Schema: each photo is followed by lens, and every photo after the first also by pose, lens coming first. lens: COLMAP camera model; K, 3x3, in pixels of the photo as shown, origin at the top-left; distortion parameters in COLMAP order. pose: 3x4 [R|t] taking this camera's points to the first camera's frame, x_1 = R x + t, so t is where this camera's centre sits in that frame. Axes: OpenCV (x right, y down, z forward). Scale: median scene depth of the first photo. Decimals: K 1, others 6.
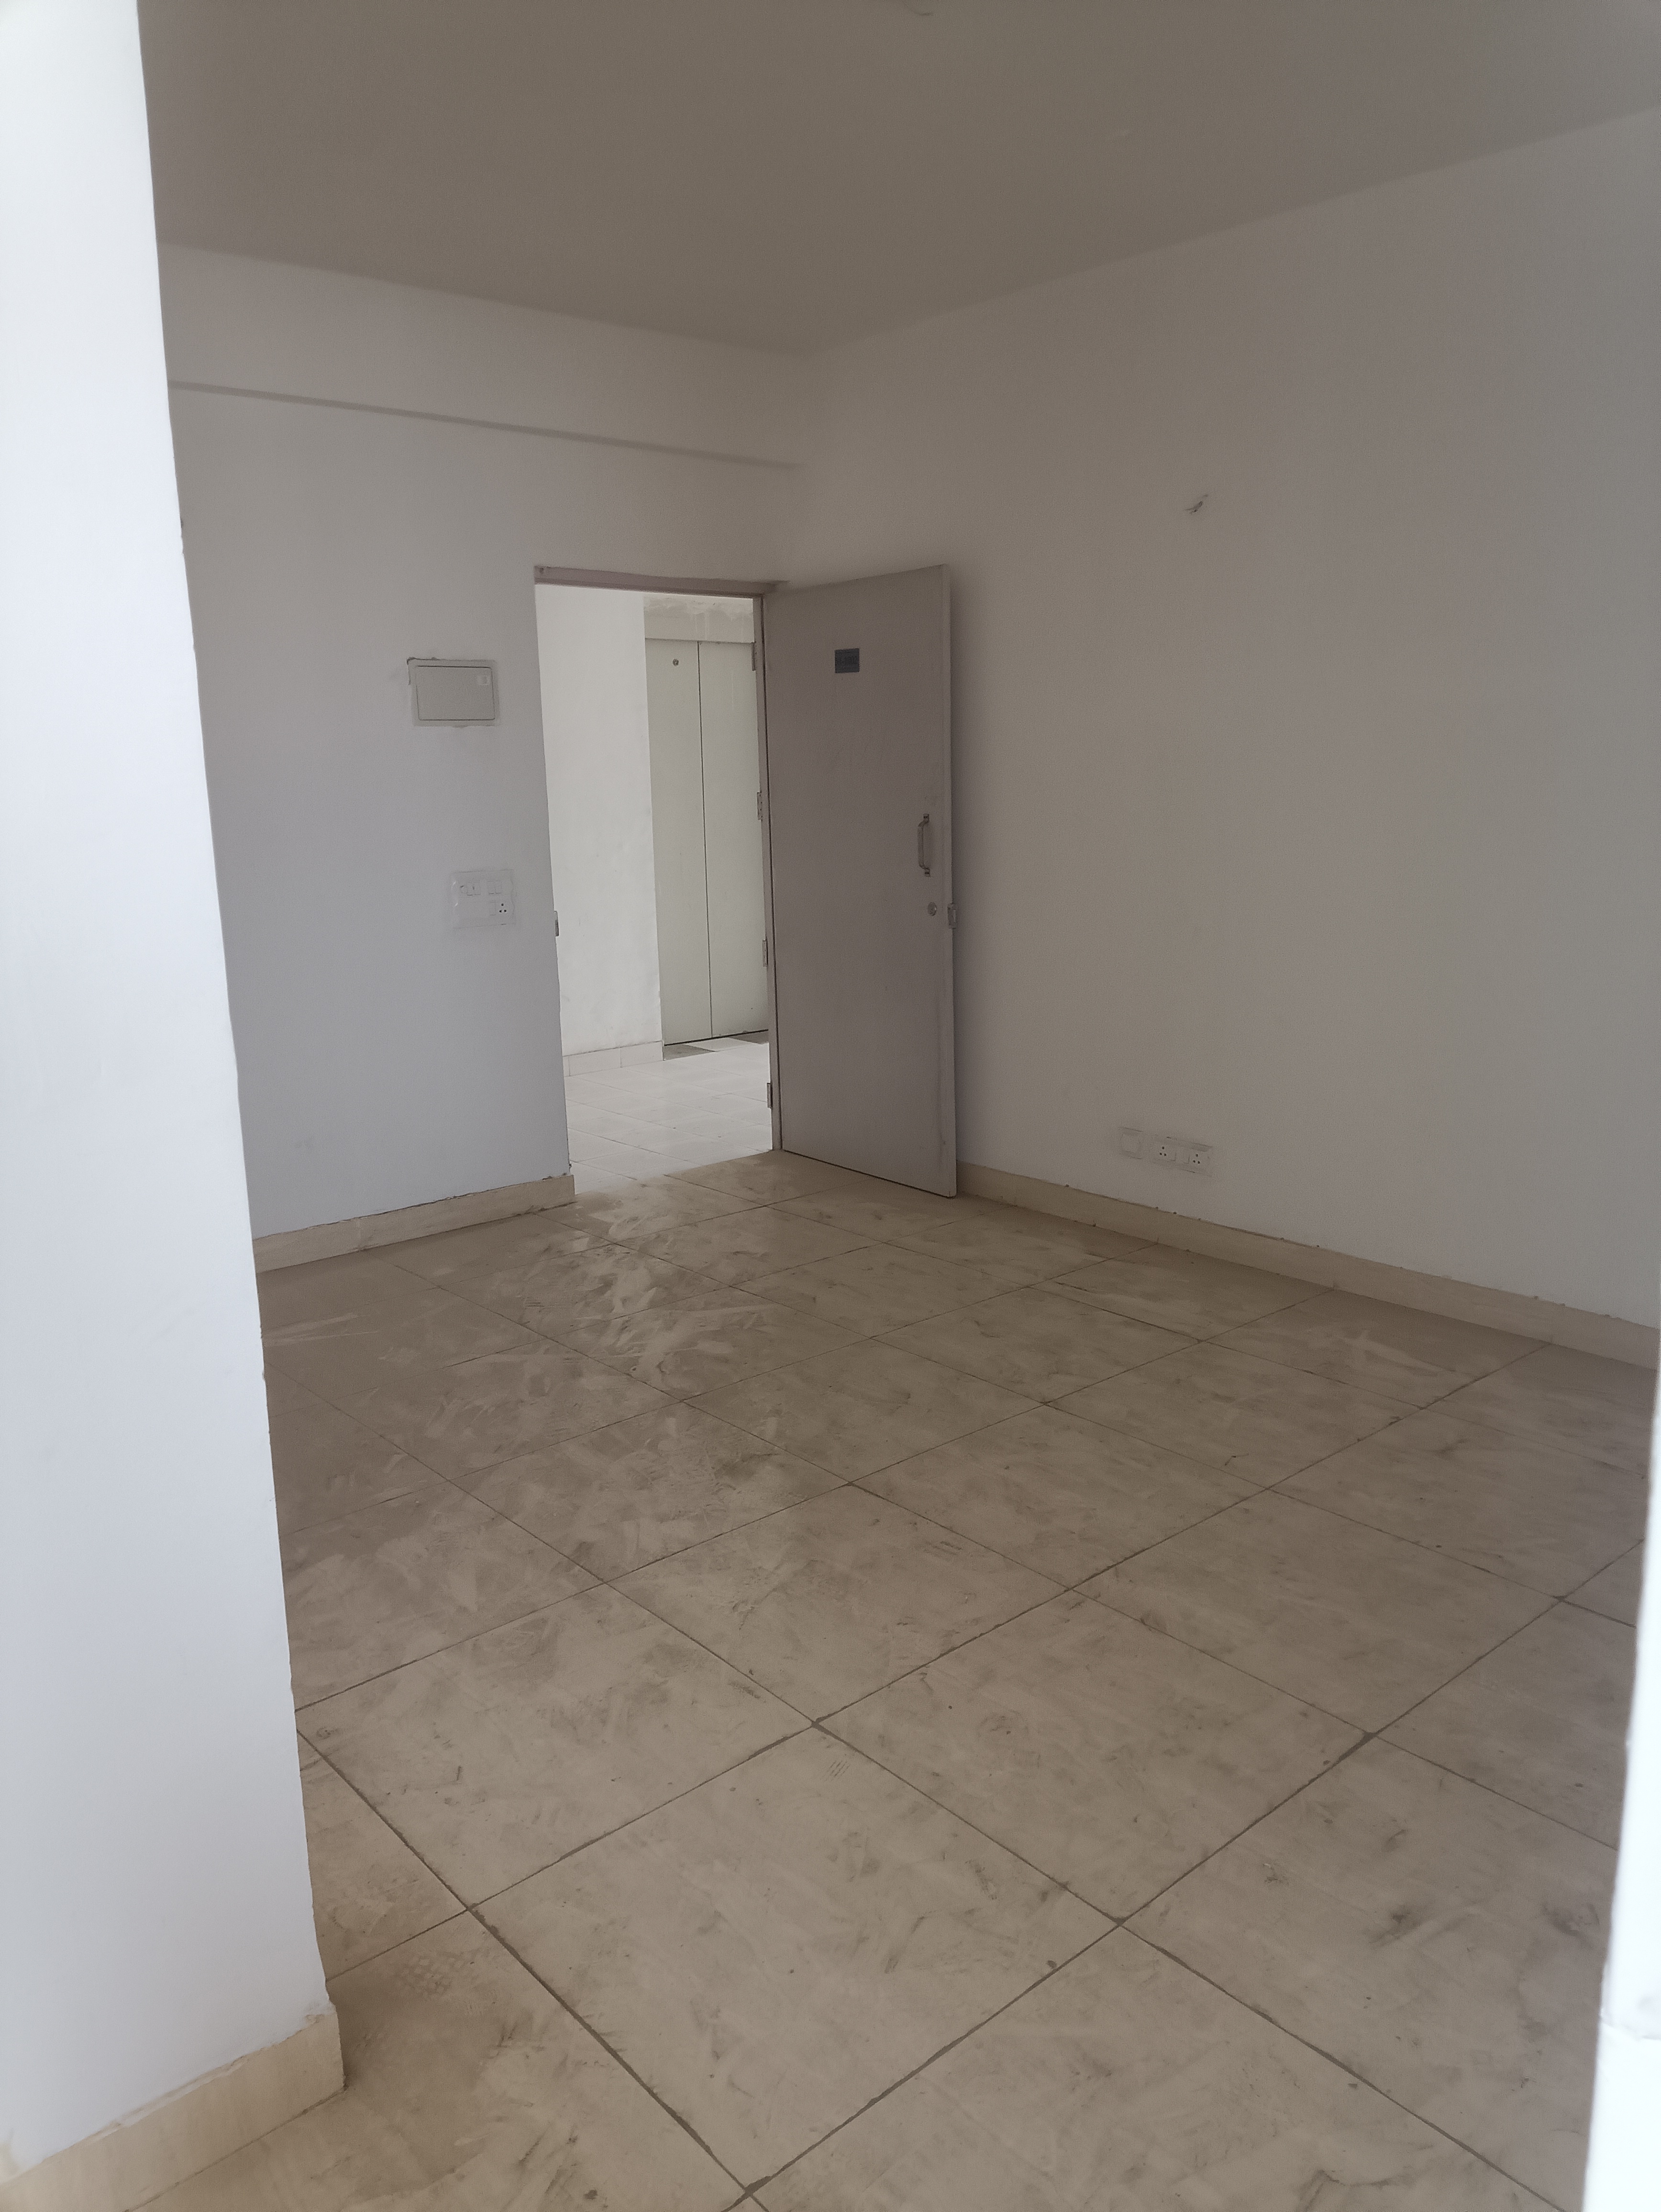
lens RADIAL K [[1635.6, 0, 839.2], [0, 1635.6, 1103.8], [0, 0, 1]] dist [0.115649, -0.196361]
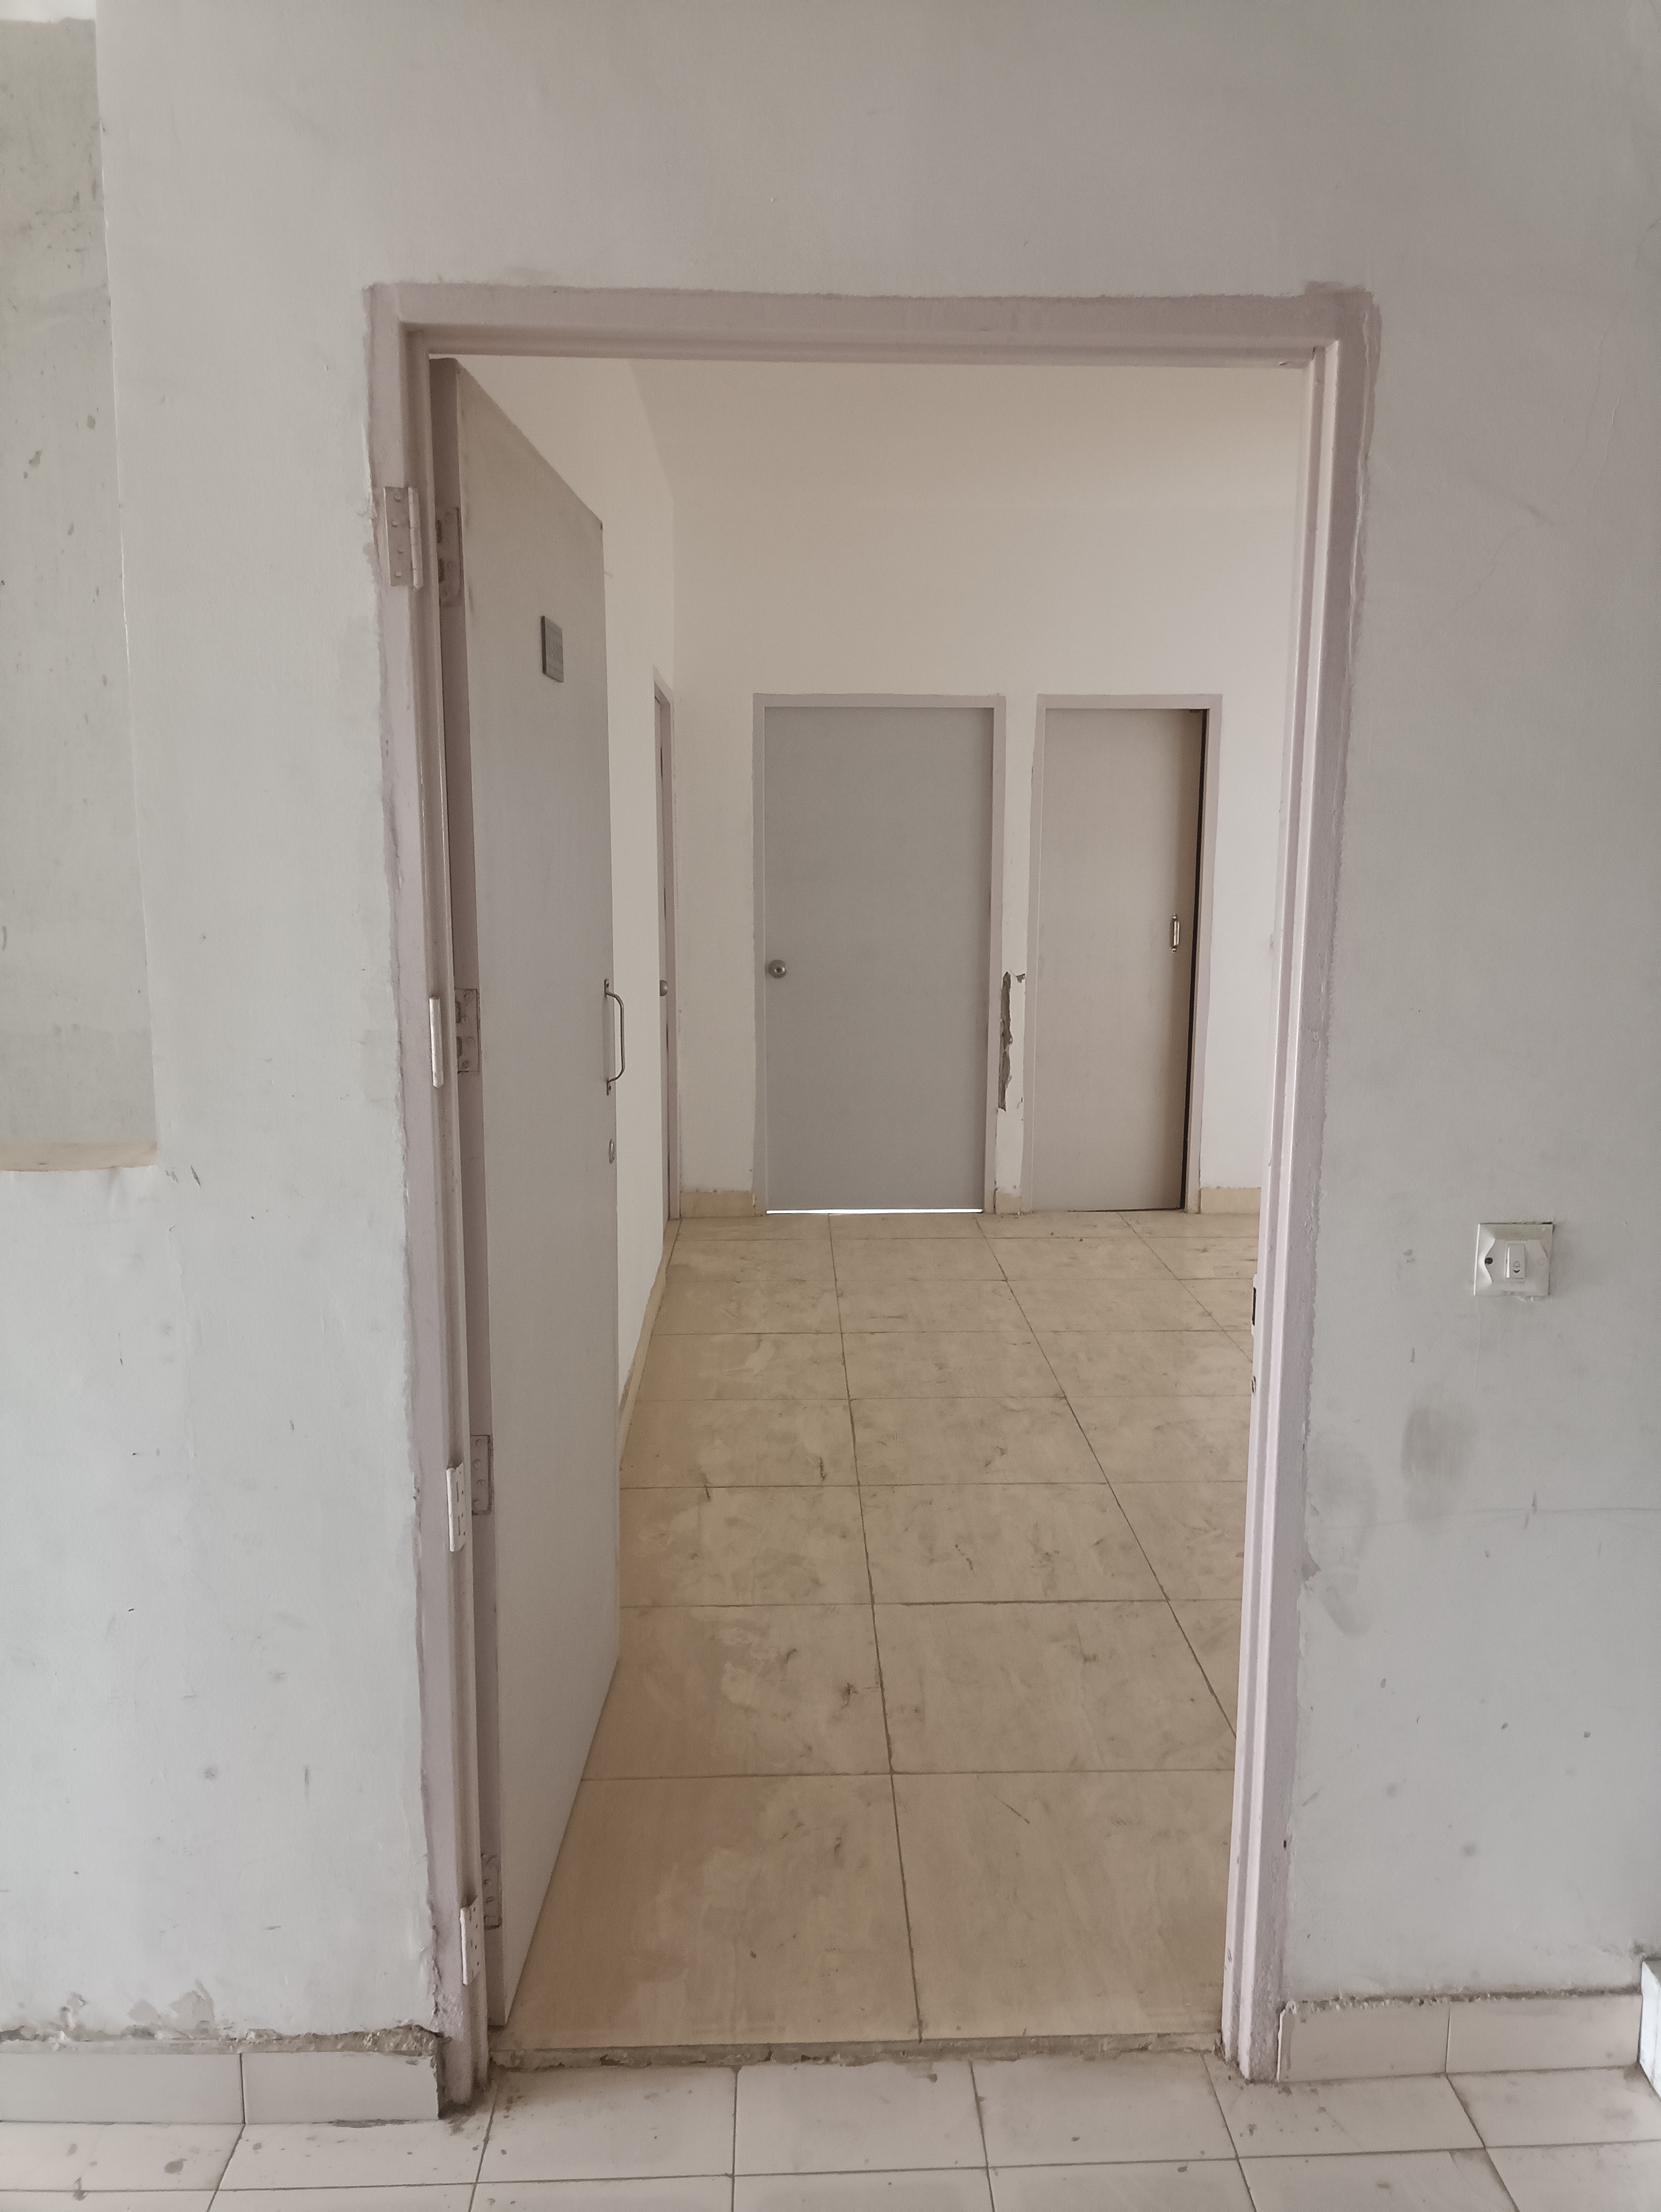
lens RADIAL K [[1635.6, 0, 839.2], [0, 1635.6, 1103.8], [0, 0, 1]] dist [0.115649, -0.196361]
pose [[-0.779338, -0.084122, 0.620932, -0.485936], [0.141591, 0.941675, 0.305287, -0.419343], [-0.610397, 0.325840, -0.721972, 1.946473]]
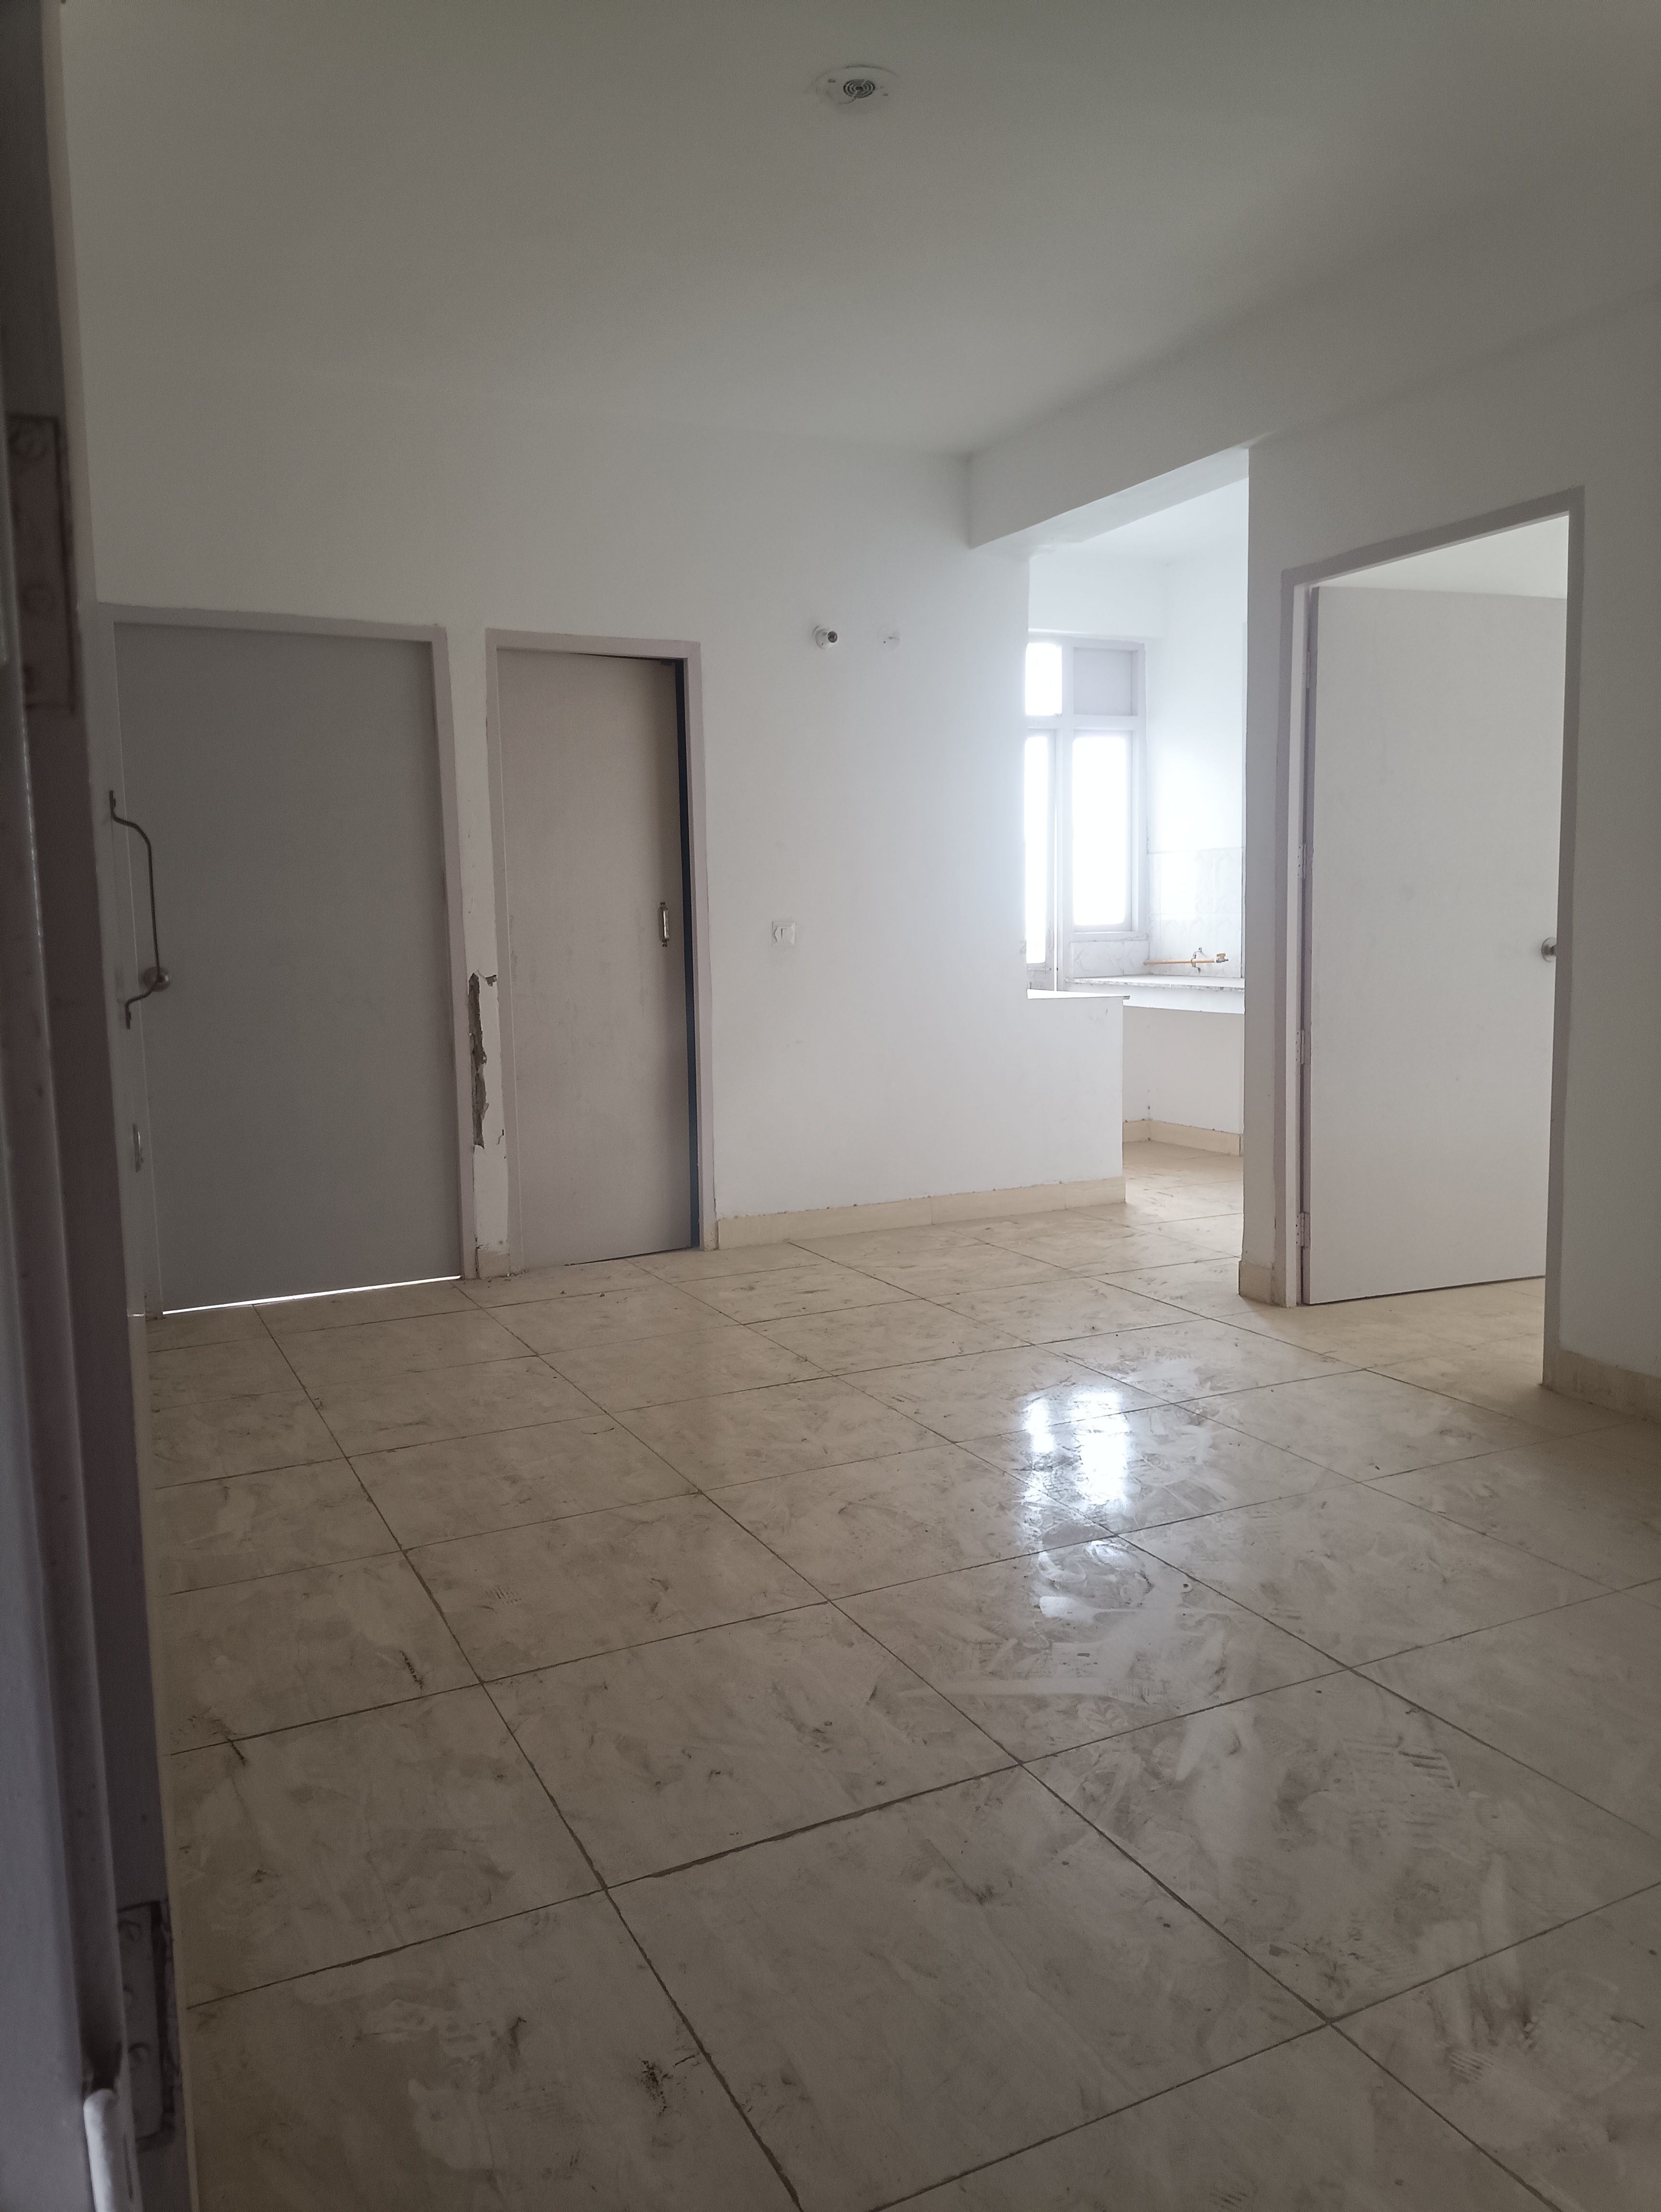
lens RADIAL K [[1634.0, 0, 840.3], [0, 1634.0, 1098.9], [0, 0, 1]] dist [0.110802, -0.169417]
pose [[-0.967827, 0.011020, 0.251376, -0.177308], [0.090231, 0.947794, 0.305850, -0.289649], [-0.234882, 0.318692, -0.918295, 1.773367]]
